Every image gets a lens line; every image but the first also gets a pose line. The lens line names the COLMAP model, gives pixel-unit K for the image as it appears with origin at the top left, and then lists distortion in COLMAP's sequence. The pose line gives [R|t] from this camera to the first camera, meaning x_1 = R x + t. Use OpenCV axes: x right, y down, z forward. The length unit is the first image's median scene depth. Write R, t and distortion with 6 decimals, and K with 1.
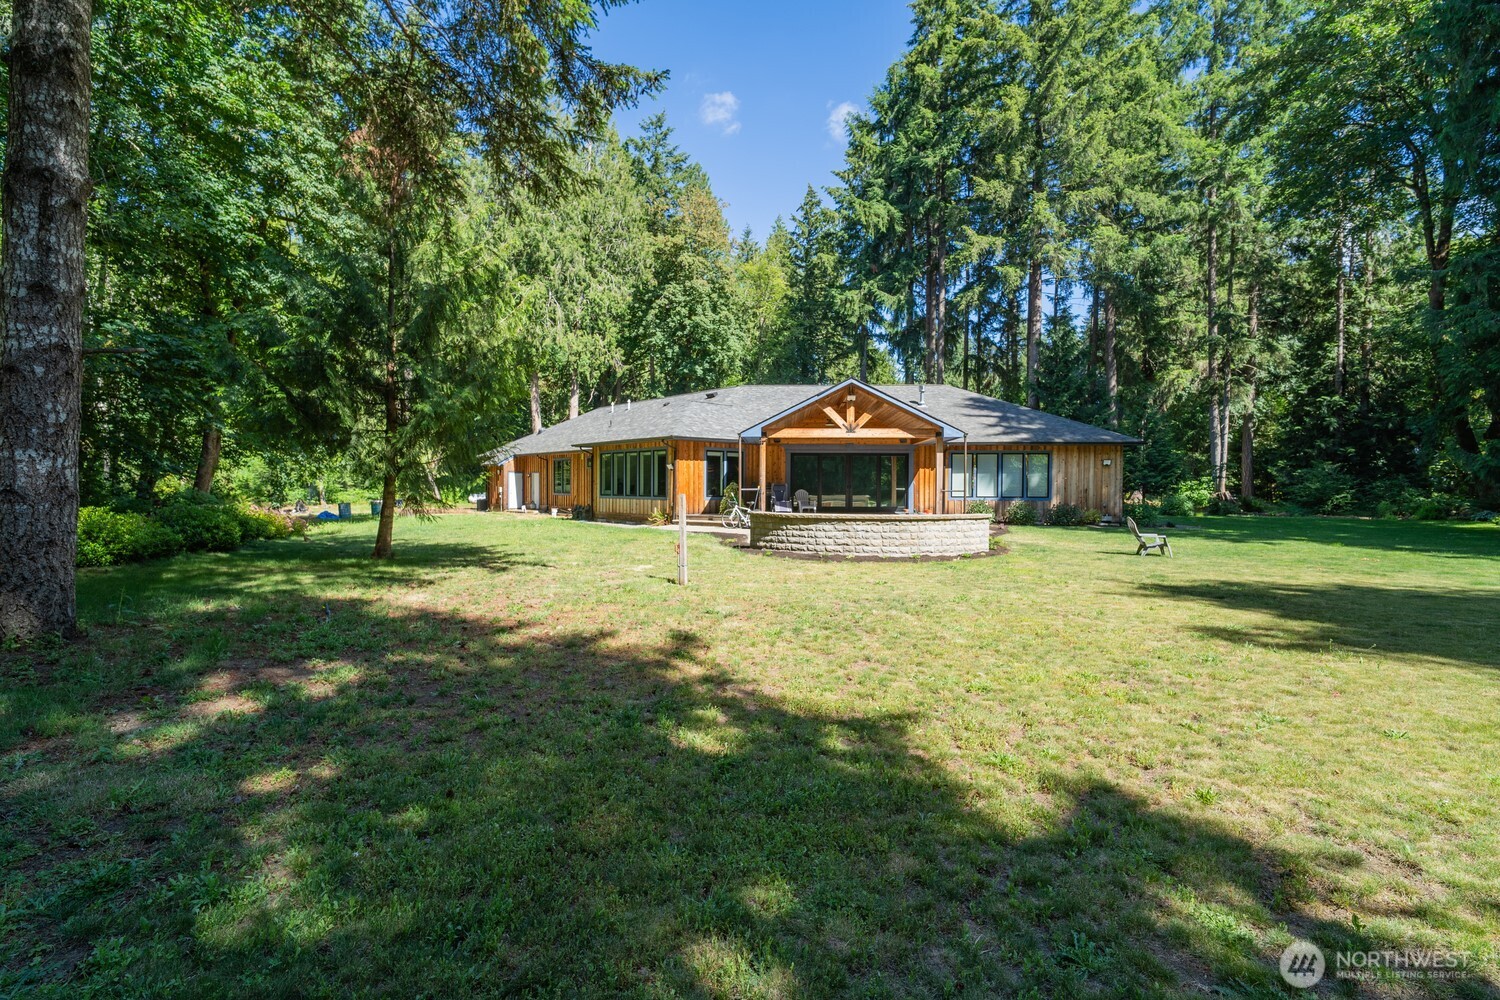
lens RADIAL K [[707.1, 0, 750.8], [0, 707.1, 505.2], [0, 0, 1]] dist [0.003413, 0.000489]
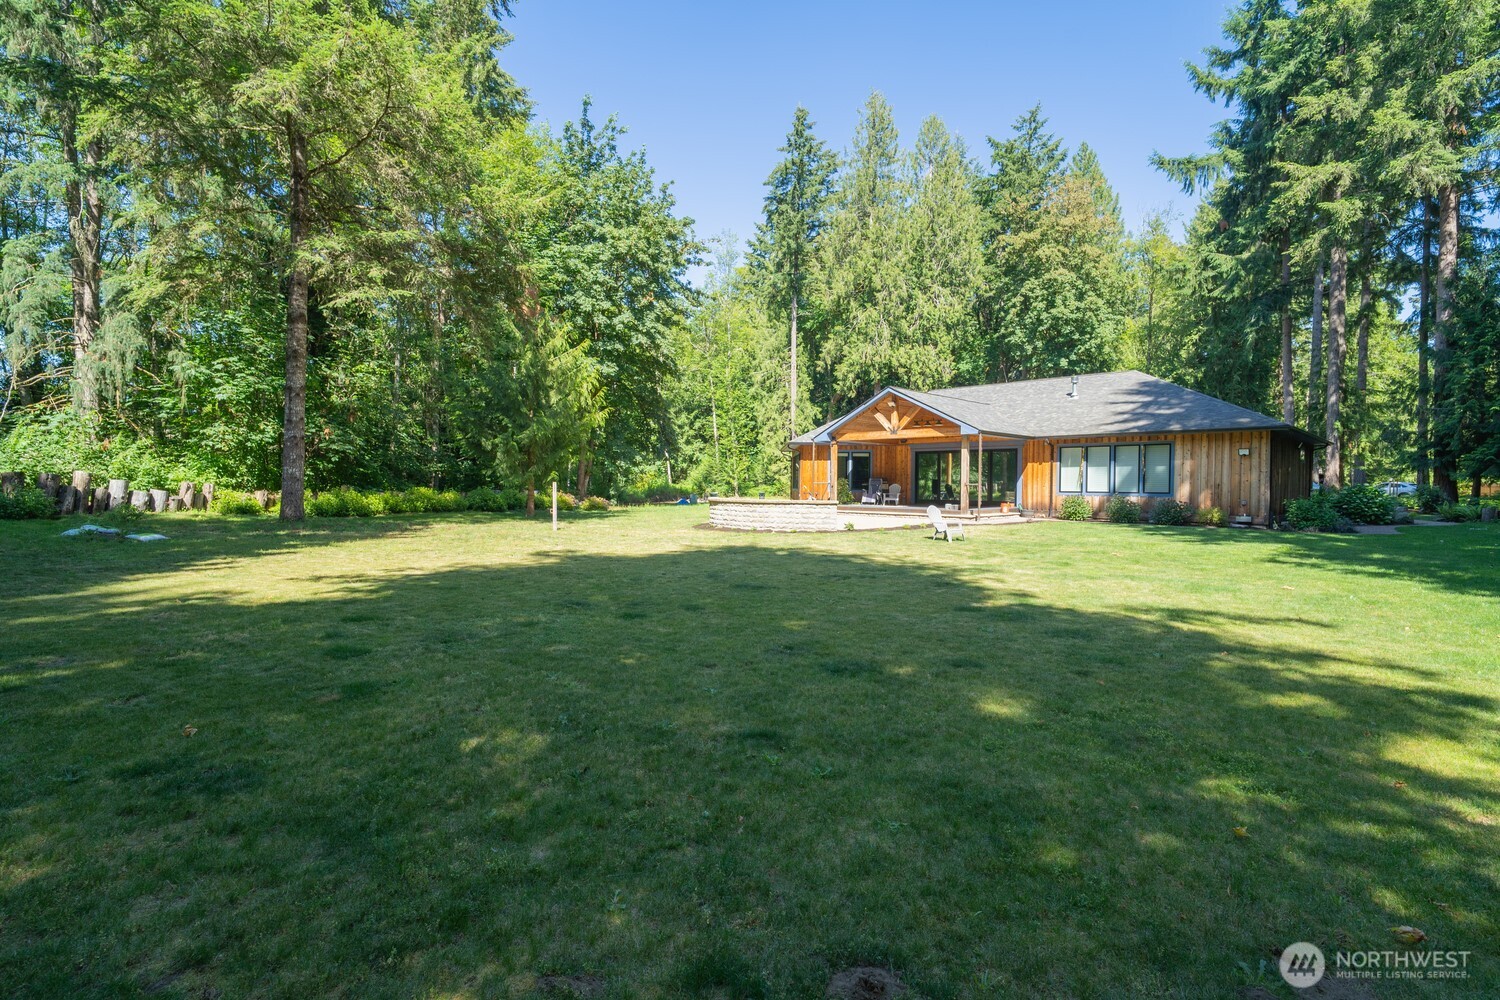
lens RADIAL K [[707.1, 0, 738.7], [0, 707.1, 494.2], [0, 0, 1]] dist [0.003413, 0.000489]
pose [[0.751122, 0.006822, -0.660128, 0.290599], [-0.016970, 0.999816, -0.008977, 0.004143], [0.659945, 0.017945, 0.751100, -0.012414]]
